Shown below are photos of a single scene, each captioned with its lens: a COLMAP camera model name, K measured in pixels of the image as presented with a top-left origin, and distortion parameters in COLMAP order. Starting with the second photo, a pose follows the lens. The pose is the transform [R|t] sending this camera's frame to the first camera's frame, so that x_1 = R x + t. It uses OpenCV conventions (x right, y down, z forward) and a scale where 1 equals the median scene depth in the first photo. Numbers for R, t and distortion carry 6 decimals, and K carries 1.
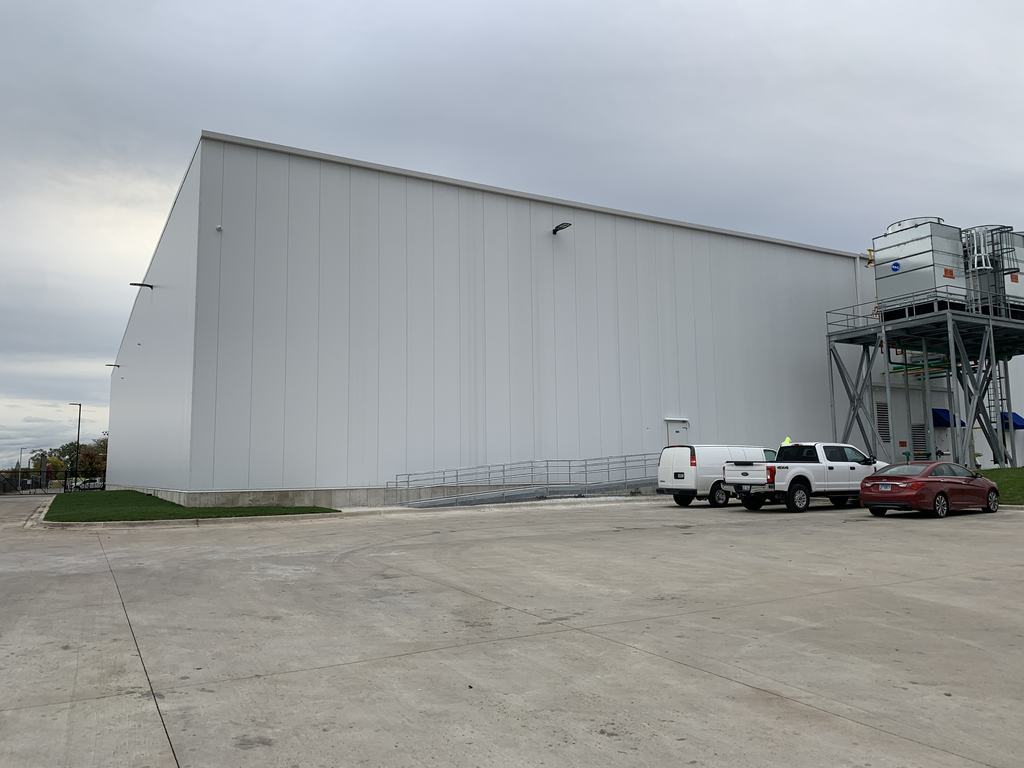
lens RADIAL K [[814.3, 0, 512.0], [0, 814.3, 384.0], [0, 0, 1]] dist [0.067659, -0.178148]
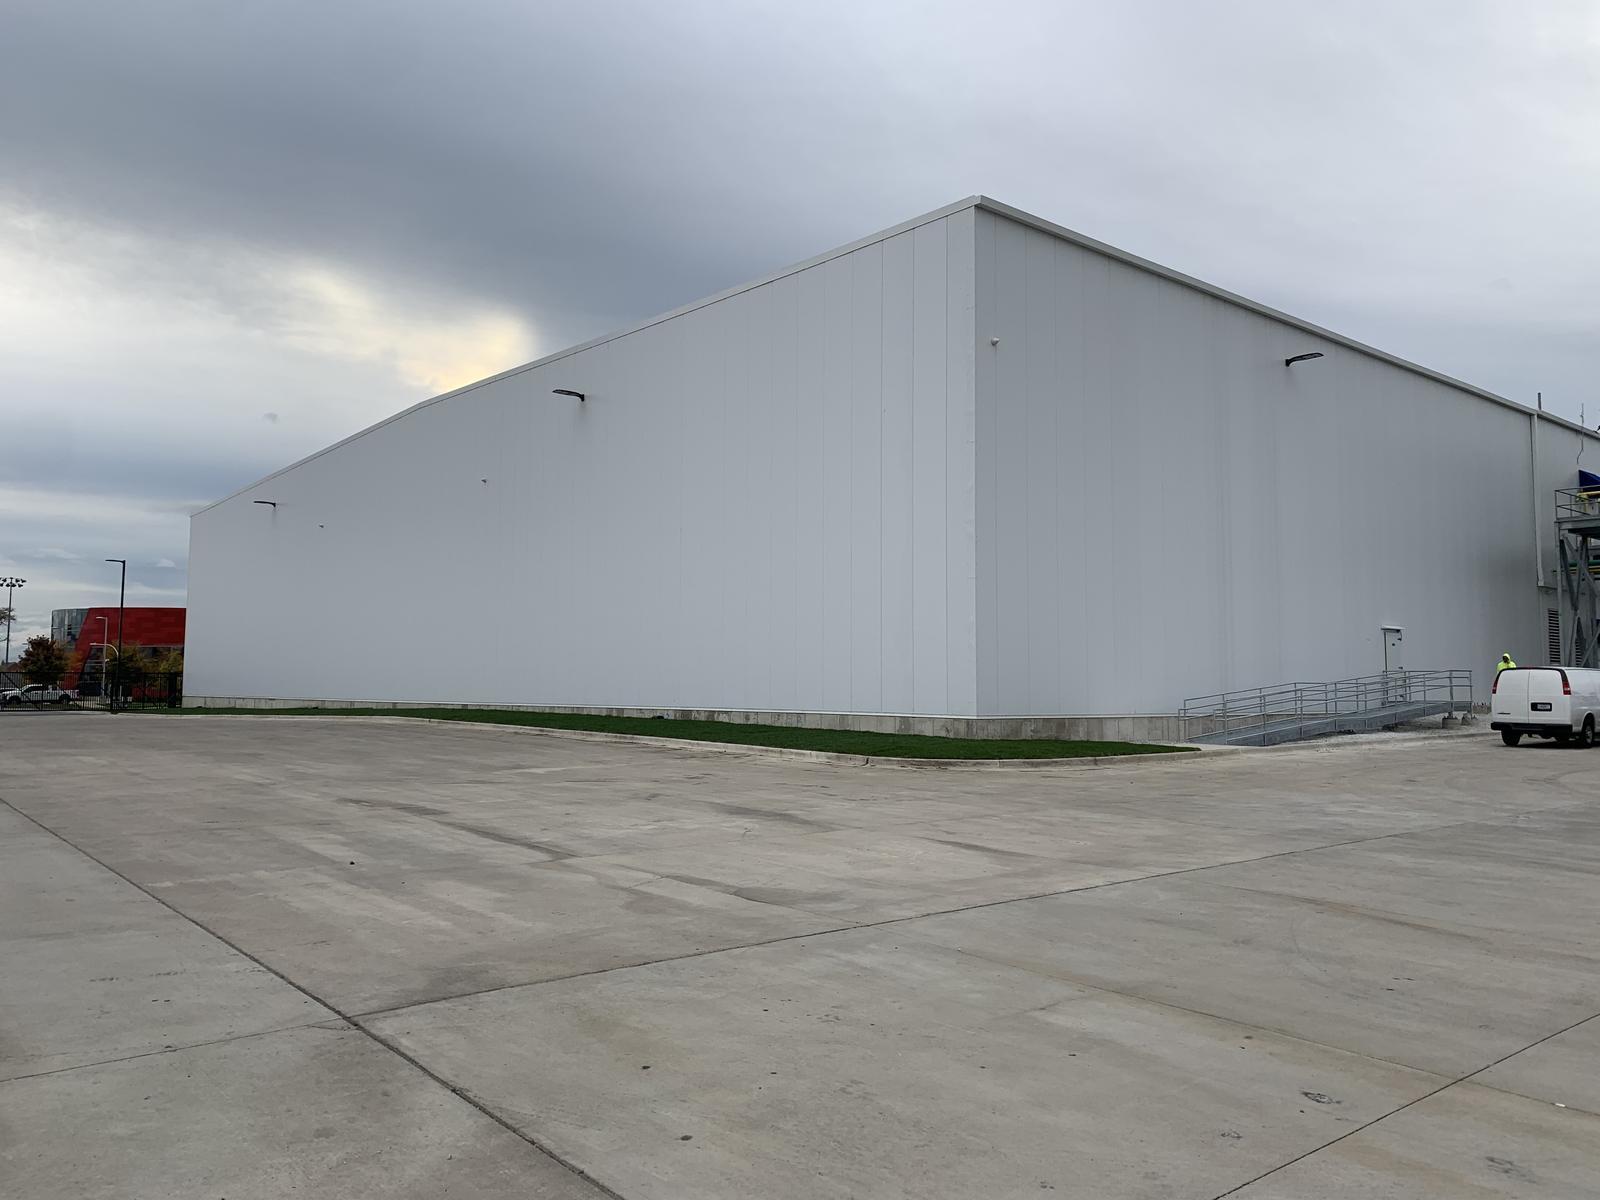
lens RADIAL K [[1272.3, 0, 800.0], [0, 1272.3, 600.0], [0, 0, 1]] dist [0.067659, -0.178148]
pose [[0.983831, 0.032365, 0.176151, -0.568128], [-0.039423, 0.998548, 0.036712, -0.003072], [-0.174707, -0.043063, 0.983678, -0.038396]]
